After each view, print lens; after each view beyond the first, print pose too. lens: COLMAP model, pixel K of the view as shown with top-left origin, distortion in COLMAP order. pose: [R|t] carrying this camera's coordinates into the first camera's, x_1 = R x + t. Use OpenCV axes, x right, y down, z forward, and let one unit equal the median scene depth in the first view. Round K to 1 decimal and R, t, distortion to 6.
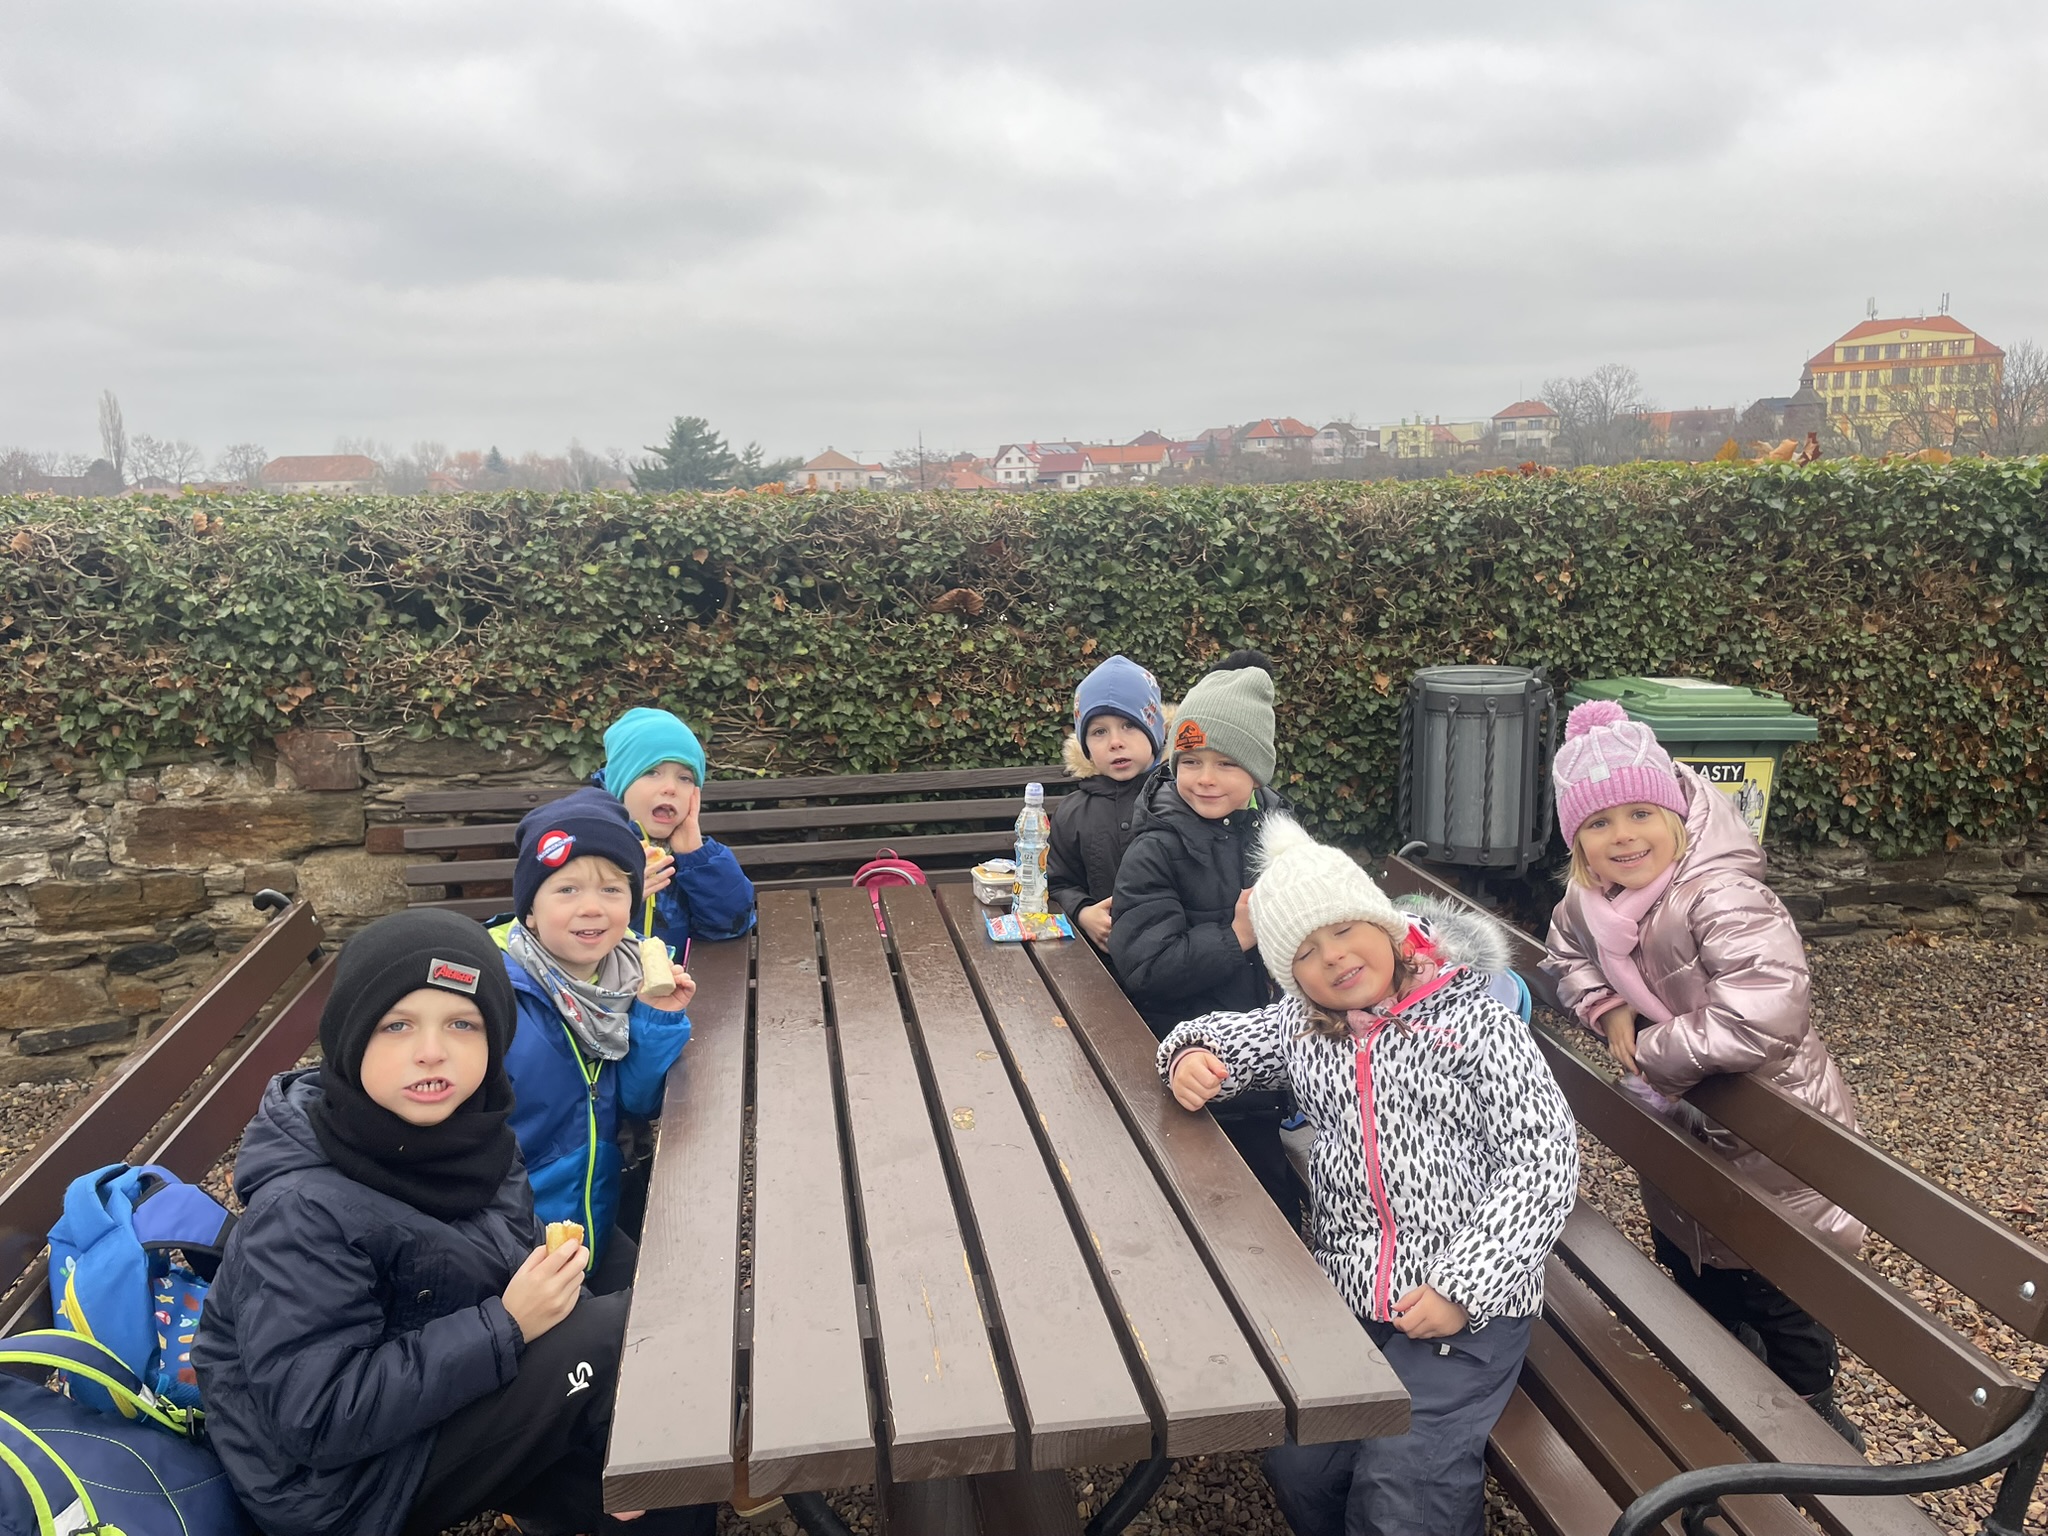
lens RADIAL K [[1549.5, 0, 1024.0], [0, 1549.5, 768.0], [0, 0, 1]] dist [0.086372, -0.117398]
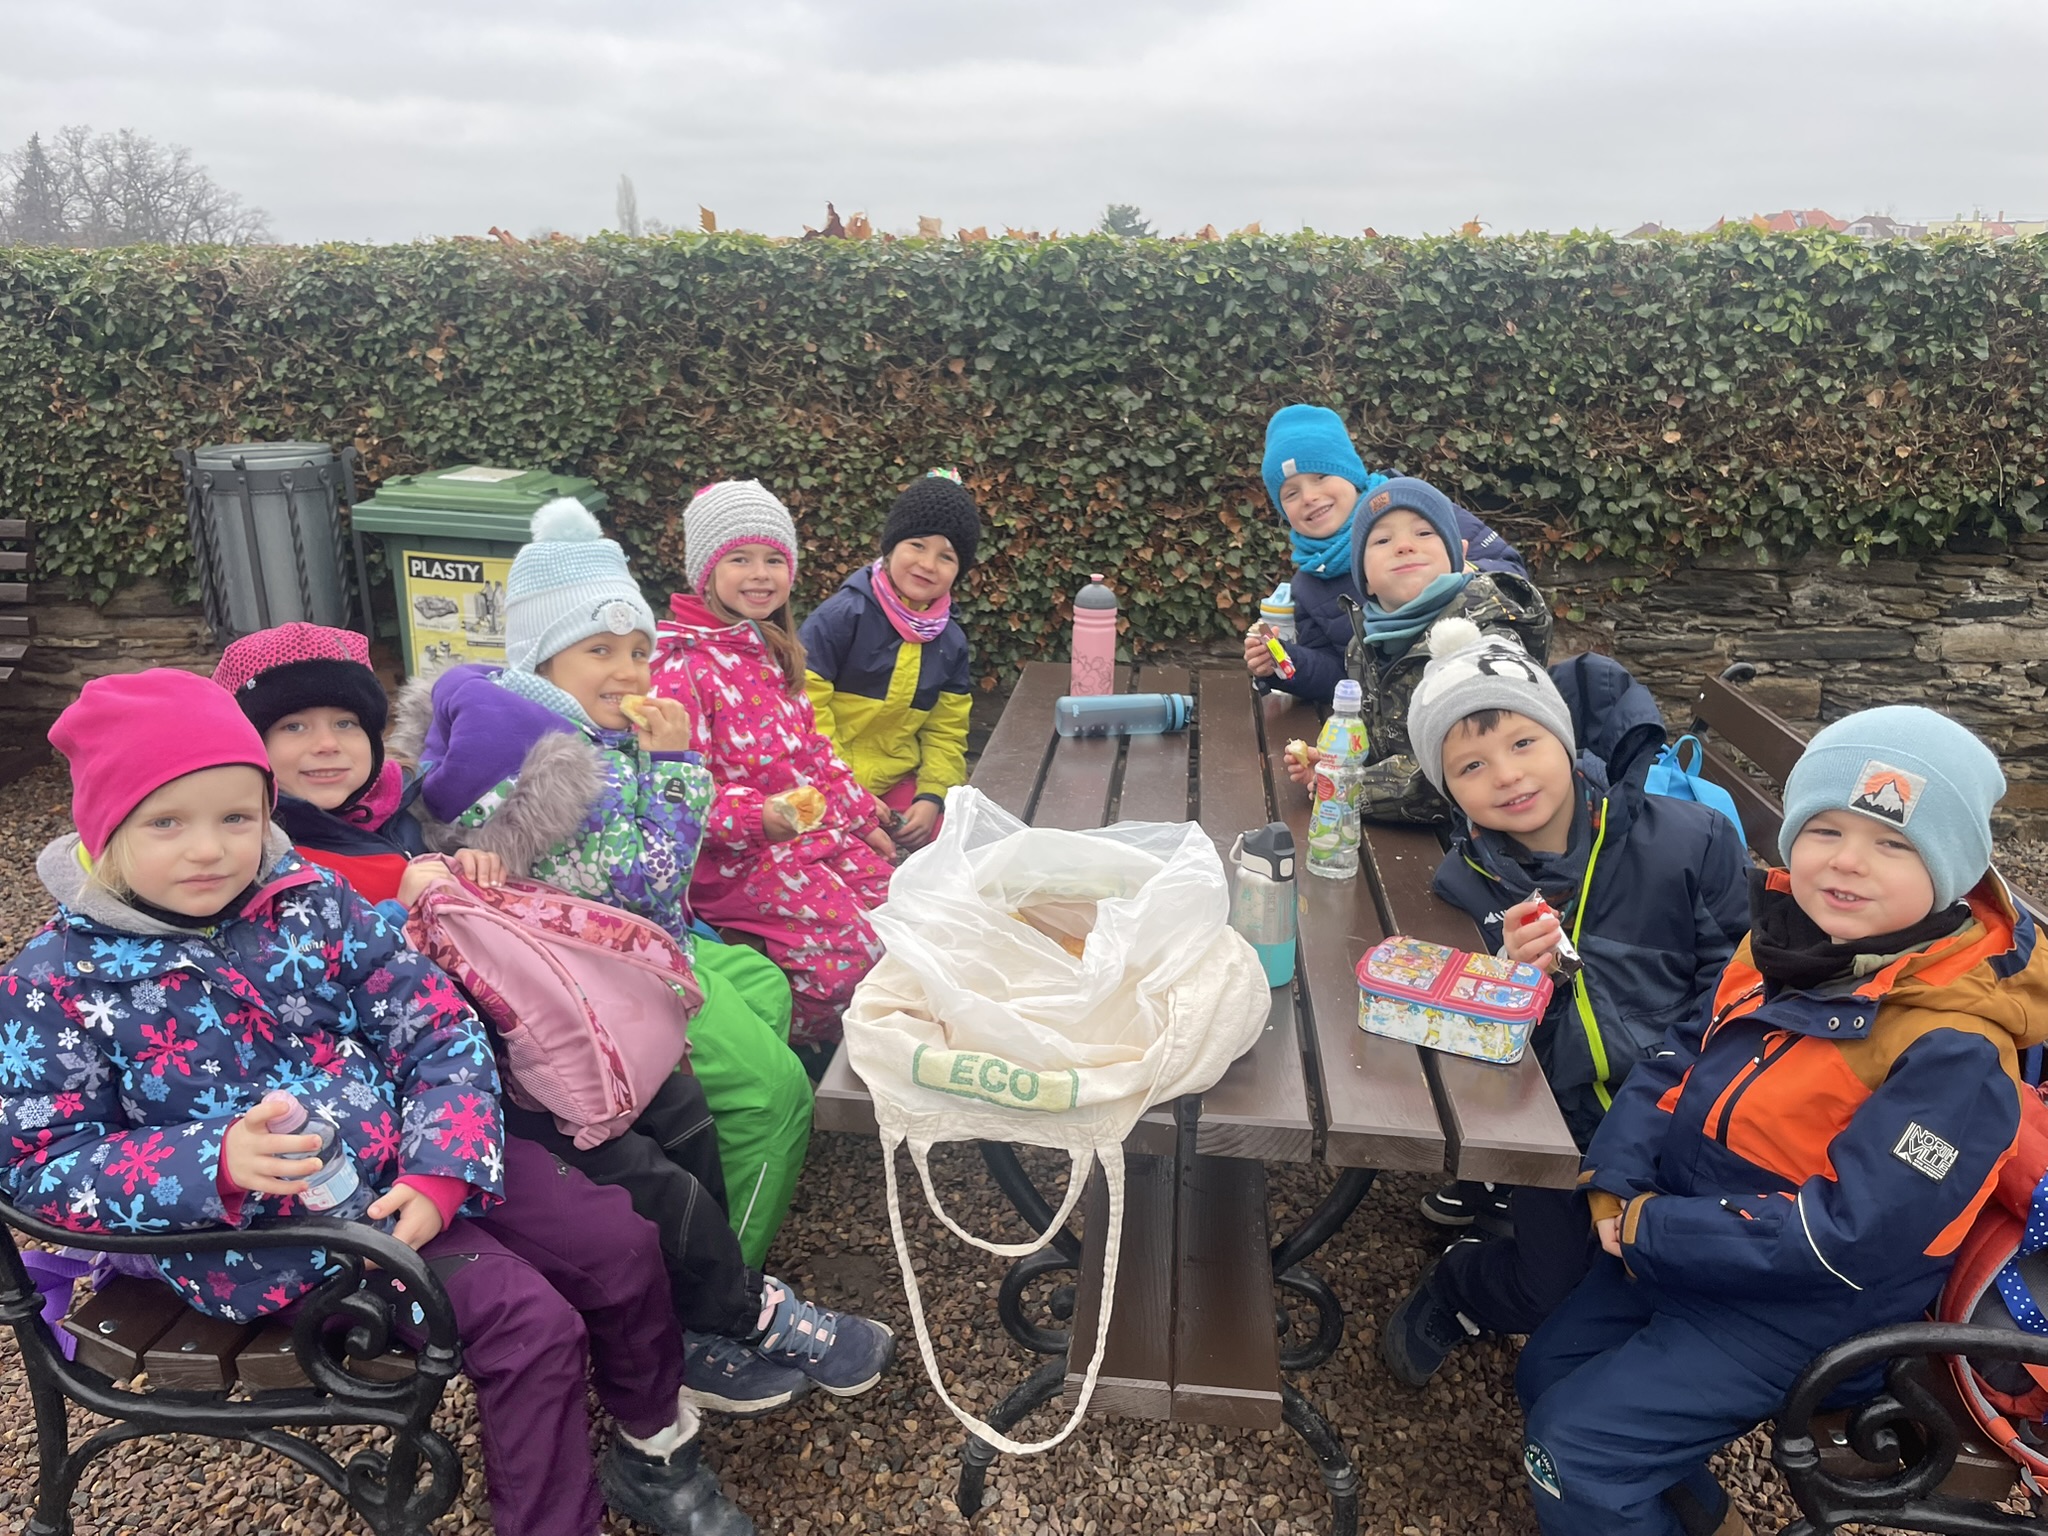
lens RADIAL K [[1549.5, 0, 1024.0], [0, 1549.5, 768.0], [0, 0, 1]] dist [0.086372, -0.117398]
pose [[0.961136, 0.102744, -0.256245, 0.932669], [-0.070488, 0.988733, 0.132056, -0.025671], [0.266926, -0.108861, 0.957549, 0.168230]]
